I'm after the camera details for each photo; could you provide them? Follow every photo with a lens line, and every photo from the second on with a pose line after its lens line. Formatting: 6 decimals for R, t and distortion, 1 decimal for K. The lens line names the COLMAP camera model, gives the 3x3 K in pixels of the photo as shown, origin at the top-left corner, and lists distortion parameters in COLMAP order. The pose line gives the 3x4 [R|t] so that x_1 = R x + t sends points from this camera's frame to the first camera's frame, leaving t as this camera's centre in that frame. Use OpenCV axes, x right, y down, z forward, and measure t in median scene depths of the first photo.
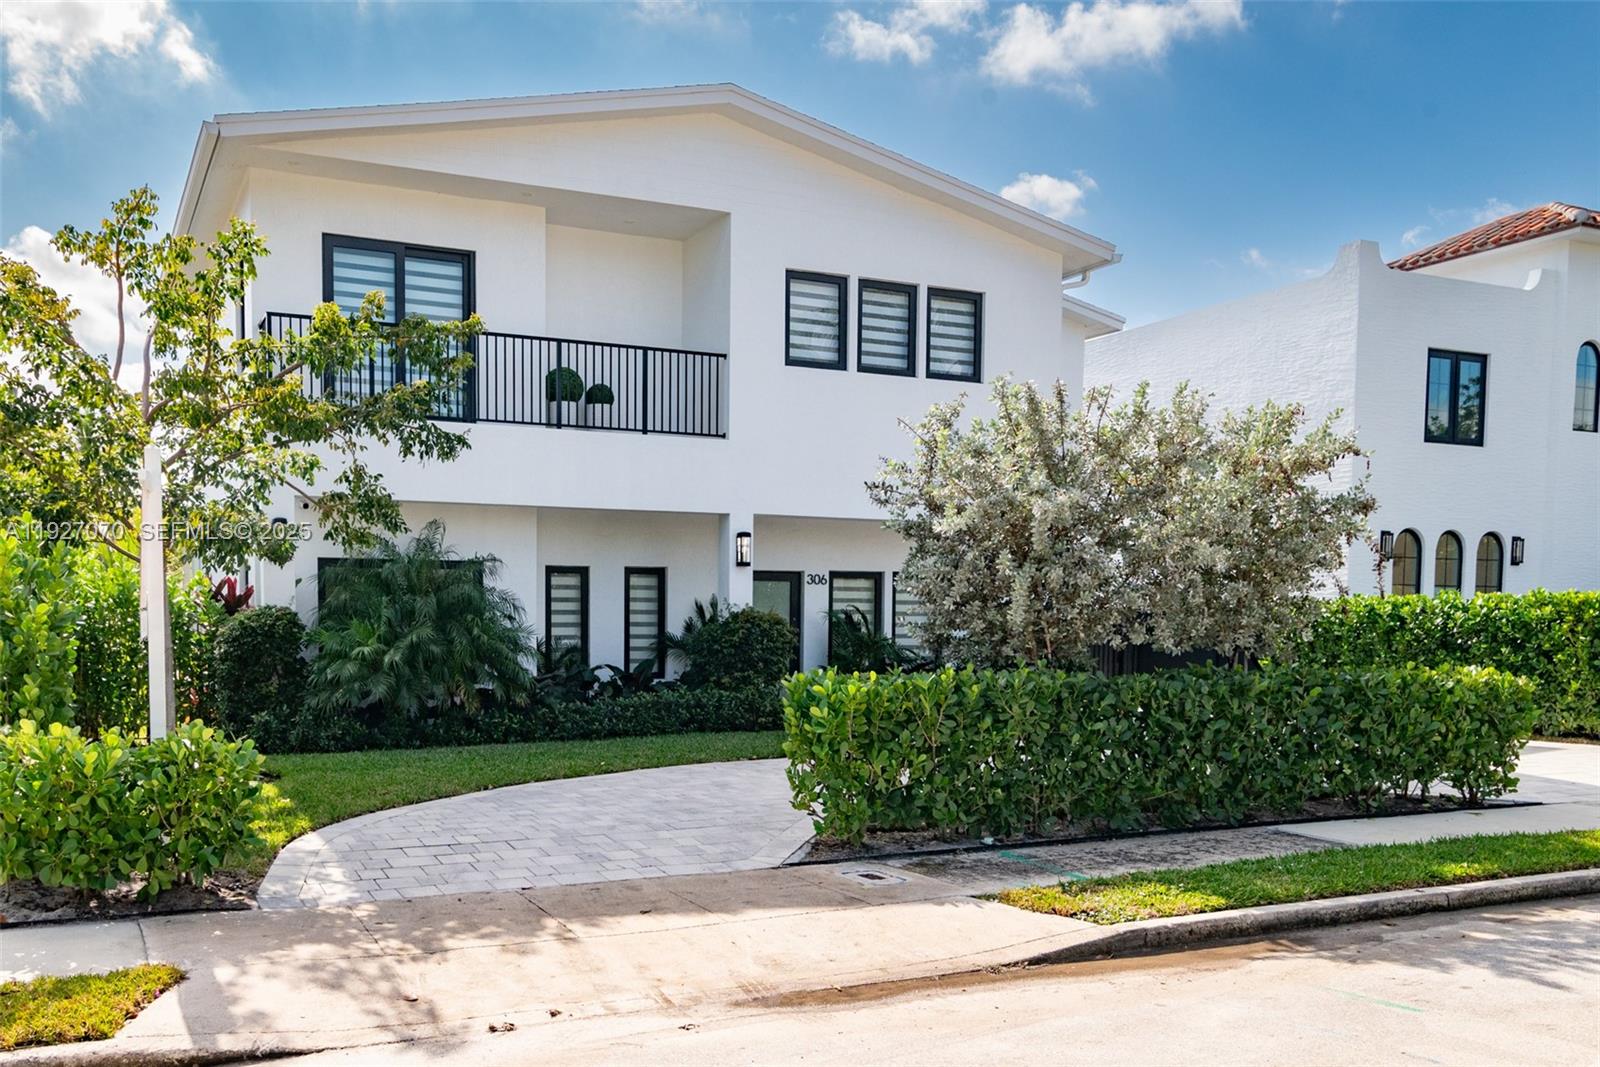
lens RADIAL K [[1463.3, 0, 800.0], [0, 1463.3, 533.5], [0, 0, 1]] dist [-0.057226, -0.000083]
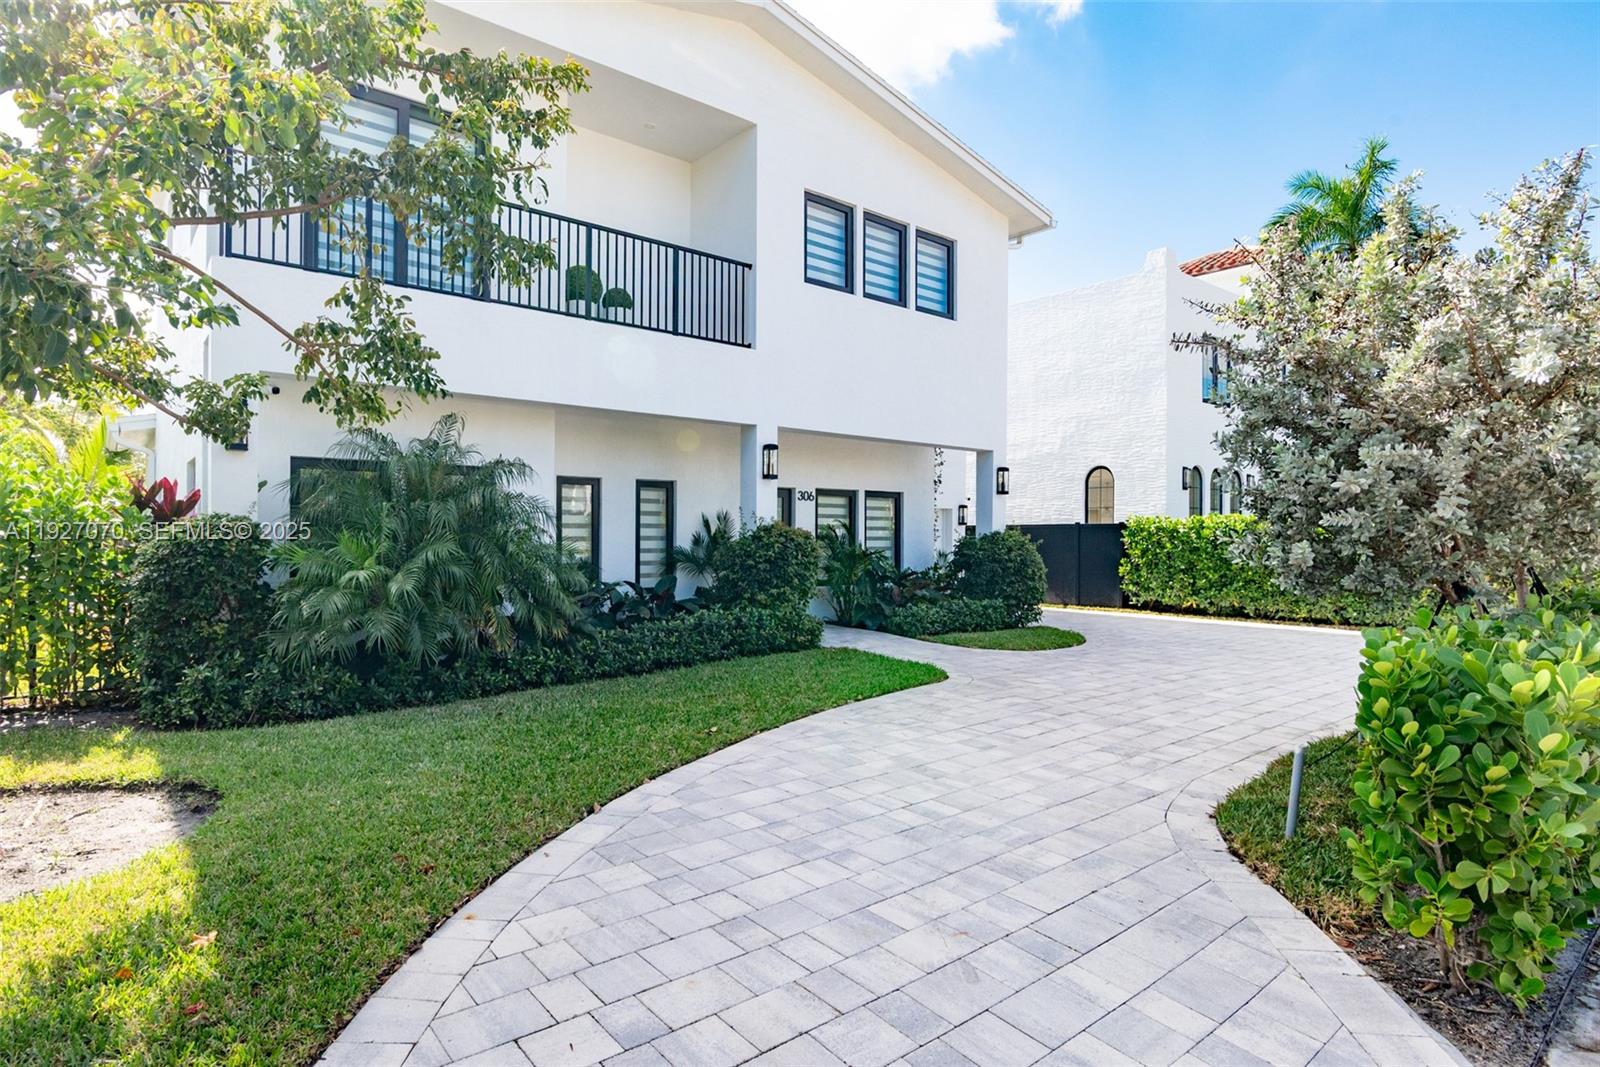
lens RADIAL K [[843.1, 0, 797.5], [0, 843.1, 475.6], [0, 0, 1]] dist [-0.038162, -0.000169]
pose [[0.973957, 0.016428, 0.226138, -0.152689], [-0.014092, 0.999829, -0.011939, 0.027380], [-0.226295, 0.008441, 0.974022, 0.459488]]
